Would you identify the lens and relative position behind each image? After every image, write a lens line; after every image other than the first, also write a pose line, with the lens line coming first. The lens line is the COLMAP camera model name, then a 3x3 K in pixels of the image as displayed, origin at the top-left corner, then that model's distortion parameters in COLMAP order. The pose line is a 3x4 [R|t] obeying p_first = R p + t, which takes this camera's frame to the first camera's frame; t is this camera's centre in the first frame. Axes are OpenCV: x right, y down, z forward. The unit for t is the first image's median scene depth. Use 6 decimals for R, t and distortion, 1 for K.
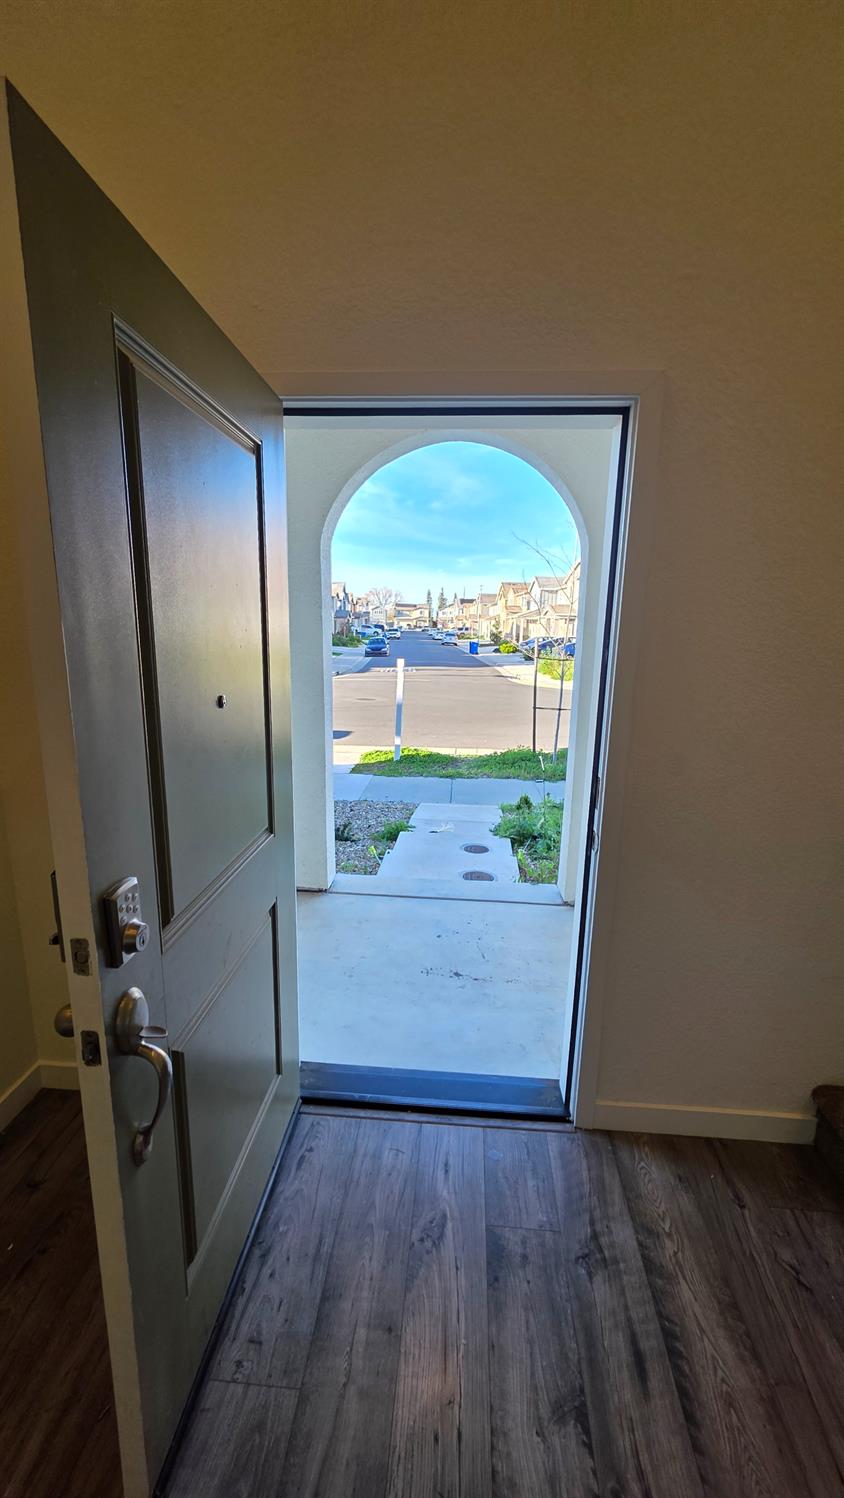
lens RADIAL K [[603.2, 0, 422.0], [0, 603.2, 749.0], [0, 0, 1]] dist [-0.002118, 0.000191]
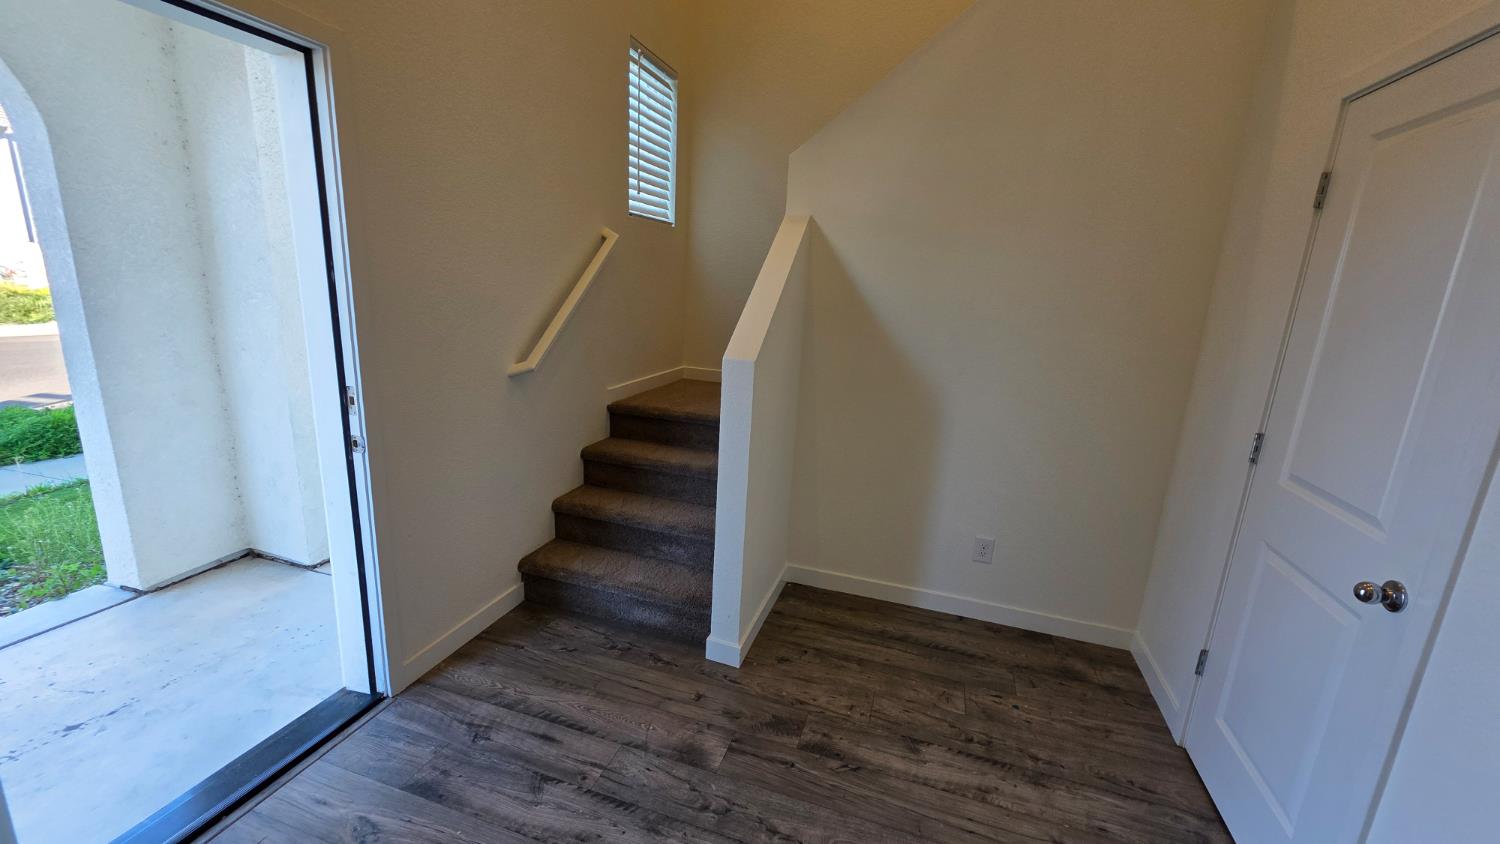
lens RADIAL K [[604.0, 0, 746.7], [0, 604.0, 417.0], [0, 0, 1]] dist [-0.002118, 0.000191]
pose [[0.236668, -0.223140, 0.945620, -0.677271], [0.149645, 0.970028, 0.191447, -0.005520], [-0.959997, 0.096198, 0.262966, 0.008874]]
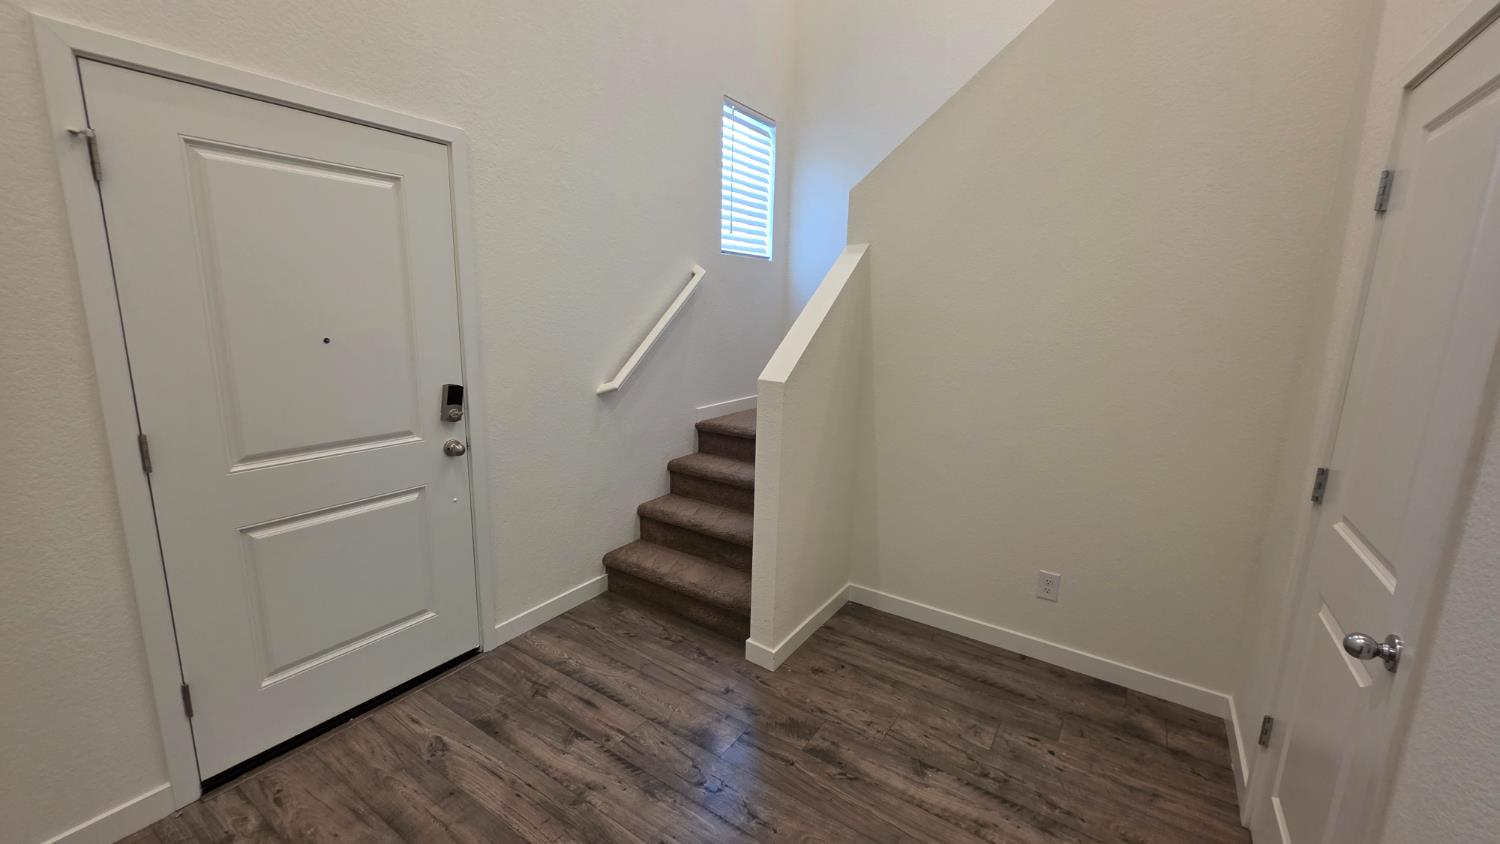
lens RADIAL K [[604.0, 0, 746.7], [0, 604.0, 417.0], [0, 0, 1]] dist [-0.002118, 0.000191]
pose [[0.491978, -0.168726, 0.854101, -0.678489], [0.159214, 0.981933, 0.102269, 0.056073], [-0.855926, 0.085671, 0.509953, -0.340354]]
